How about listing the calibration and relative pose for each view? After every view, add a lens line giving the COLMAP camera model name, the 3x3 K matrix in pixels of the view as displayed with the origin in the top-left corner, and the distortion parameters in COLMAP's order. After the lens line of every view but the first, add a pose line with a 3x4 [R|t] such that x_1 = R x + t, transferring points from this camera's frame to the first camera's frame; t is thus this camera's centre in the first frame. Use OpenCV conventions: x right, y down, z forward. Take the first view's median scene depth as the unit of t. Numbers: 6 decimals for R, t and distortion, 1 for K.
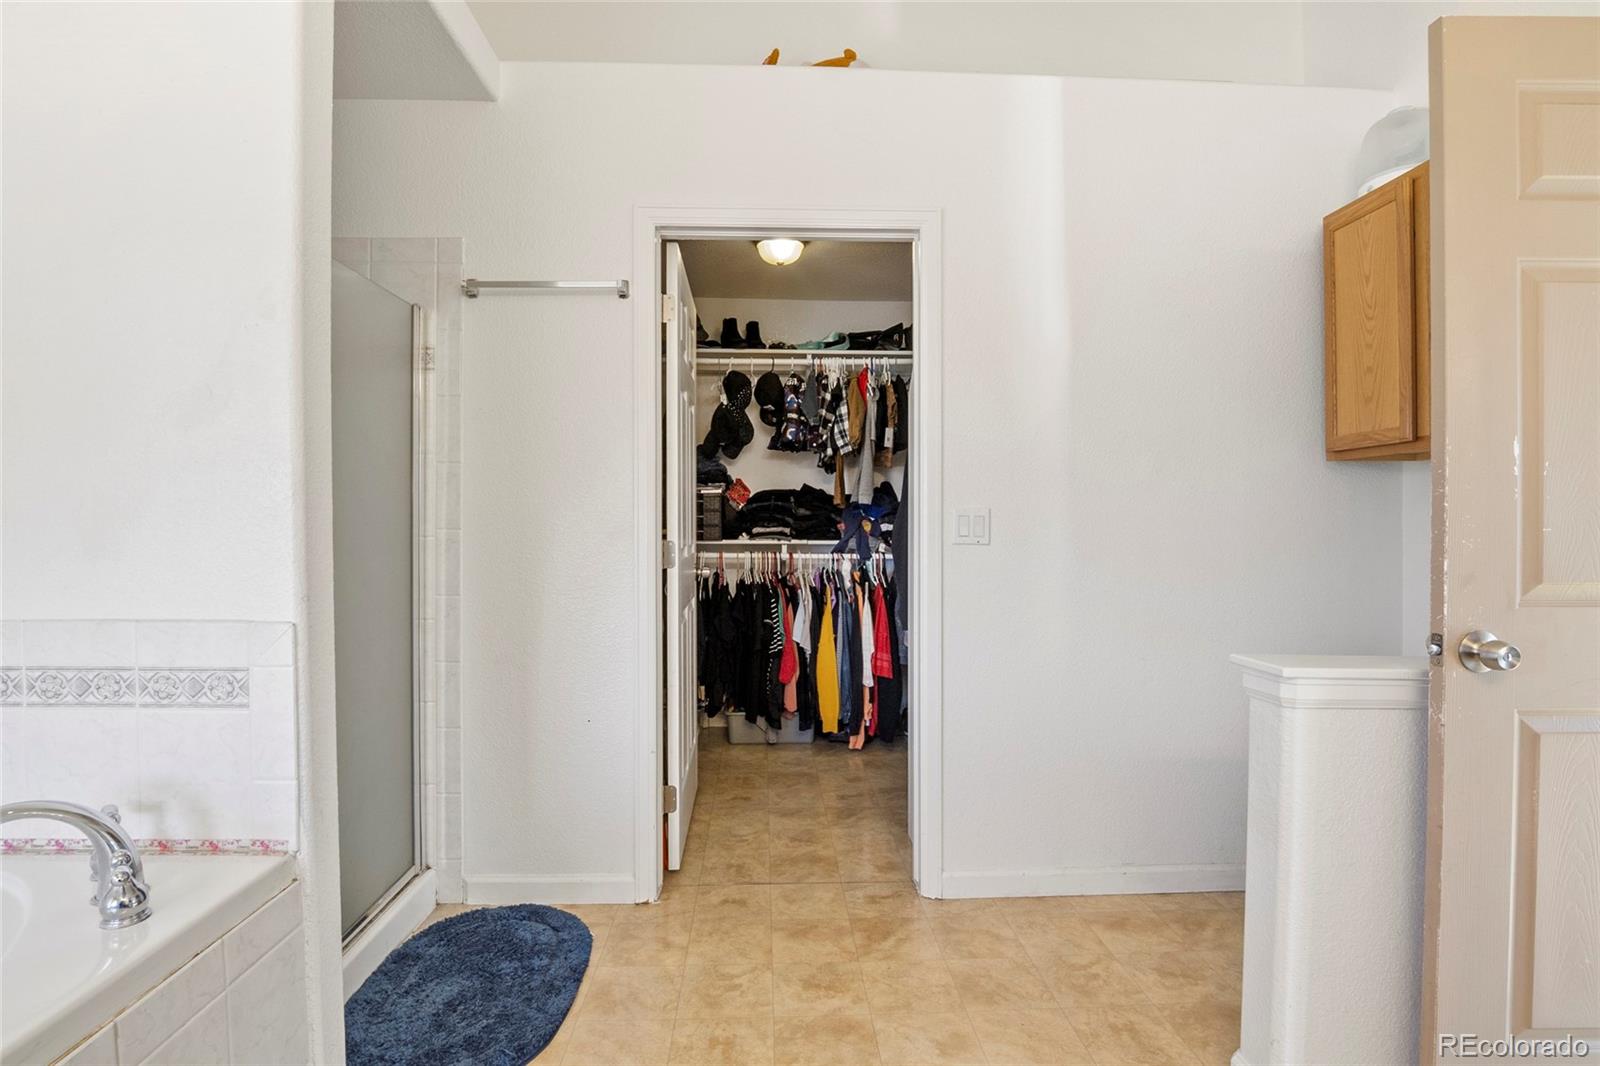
lens RADIAL K [[793.9, 0, 799.6], [0, 793.9, 508.7], [0, 0, 1]] dist [-0.012270, -0.009881]
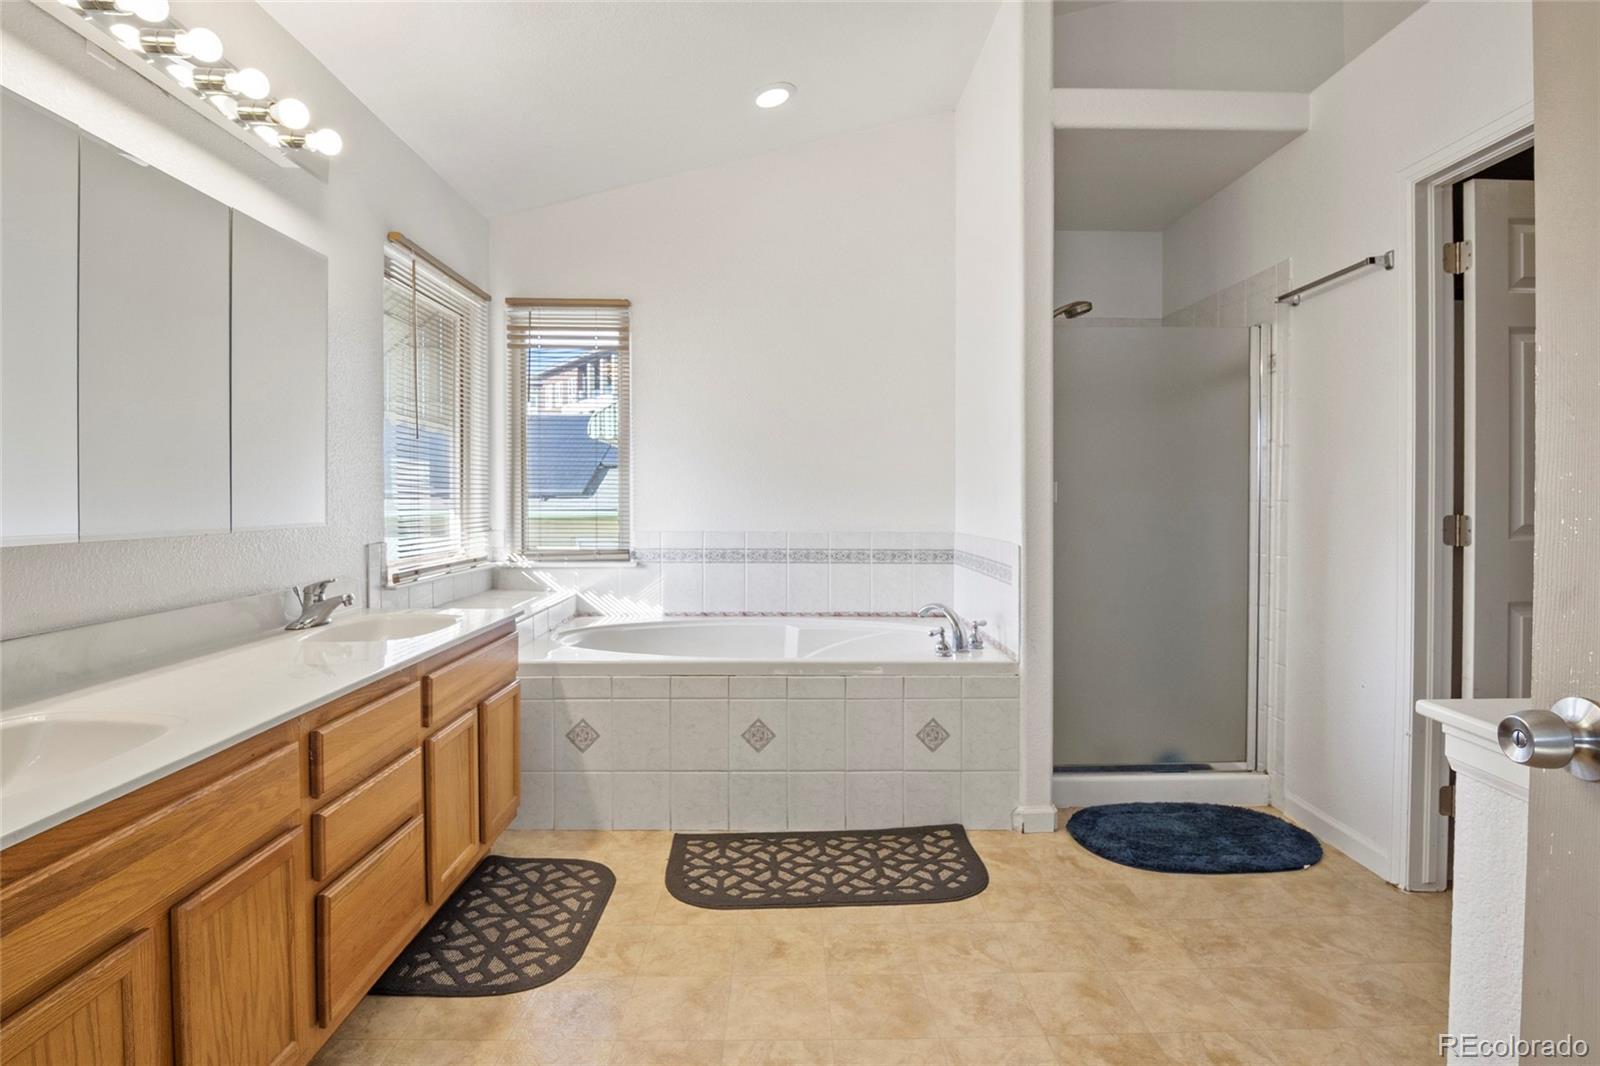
lens RADIAL K [[793.9, 0, 799.6], [0, 793.9, 508.7], [0, 0, 1]] dist [-0.012270, -0.009881]
pose [[-0.023779, 0.015964, -0.999590, 0.782998], [0.010720, 0.999819, 0.015712, 0.008747], [0.999660, -0.010342, -0.023946, 0.291773]]
